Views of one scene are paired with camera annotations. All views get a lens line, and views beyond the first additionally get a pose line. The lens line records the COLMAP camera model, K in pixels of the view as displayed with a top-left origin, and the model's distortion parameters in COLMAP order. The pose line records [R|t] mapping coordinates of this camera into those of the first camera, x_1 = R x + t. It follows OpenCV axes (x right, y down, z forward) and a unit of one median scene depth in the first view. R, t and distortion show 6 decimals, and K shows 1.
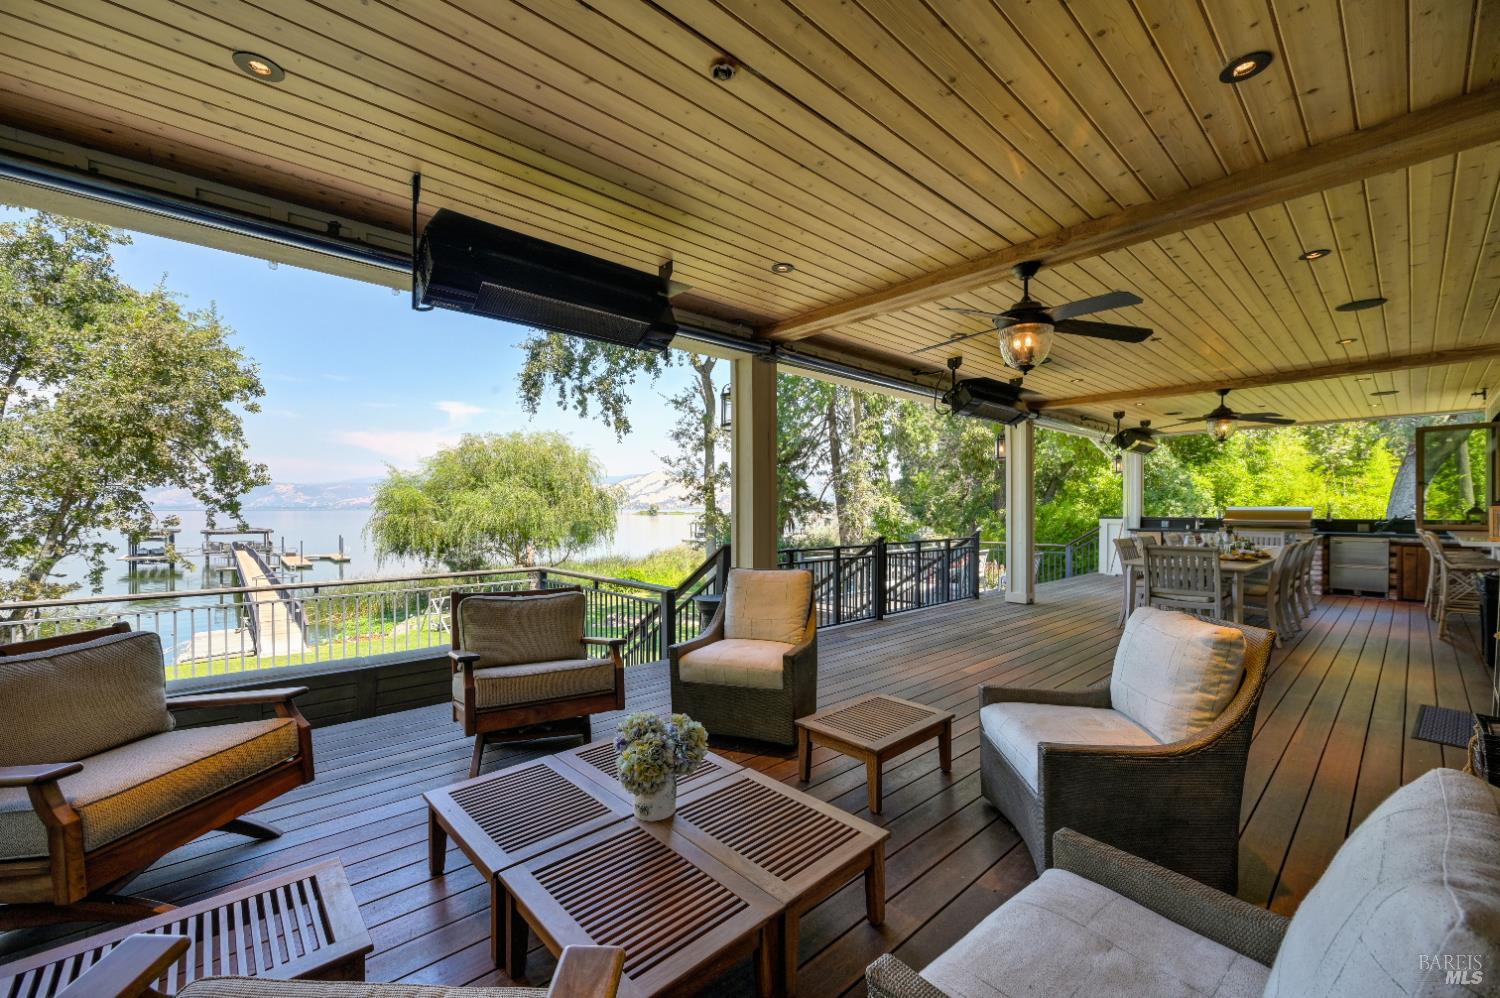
lens RADIAL K [[600.7, 0, 754.3], [0, 600.7, 503.8], [0, 0, 1]] dist [-0.002741, -0.000428]
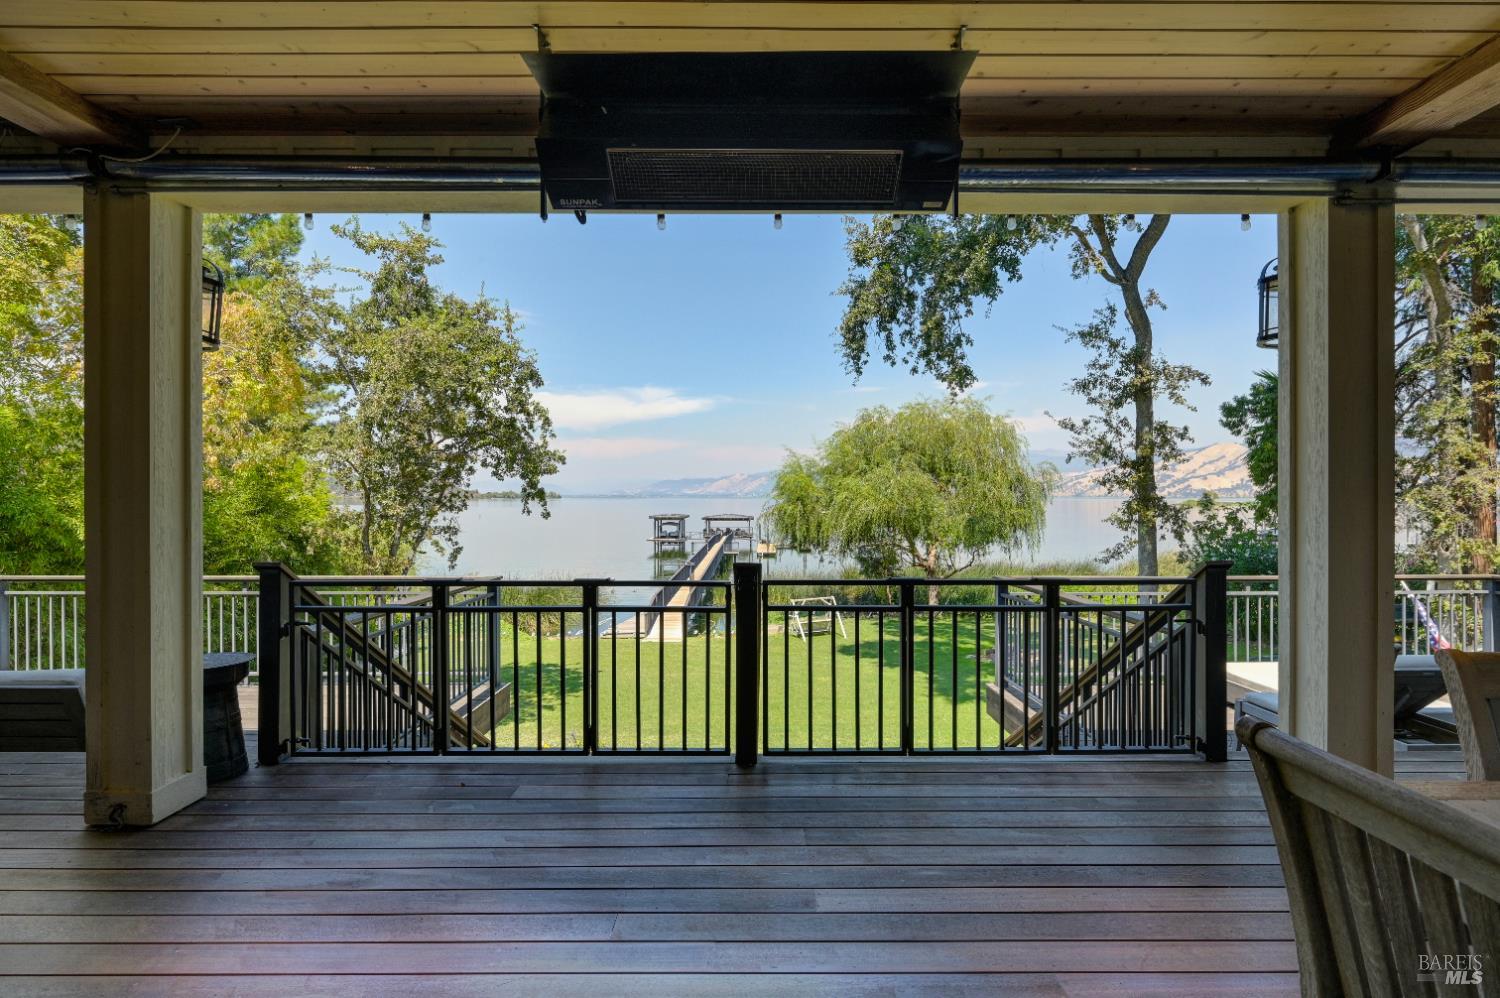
lens RADIAL K [[743.0, 0, 760.6], [0, 743.0, 500.7], [0, 0, 1]] dist [0.020686, 0.000284]
pose [[0.754957, 0.002608, -0.655770, 0.139459], [0.005434, 0.999933, 0.010233, 0.002484], [0.655752, -0.011288, 0.754892, 0.145572]]
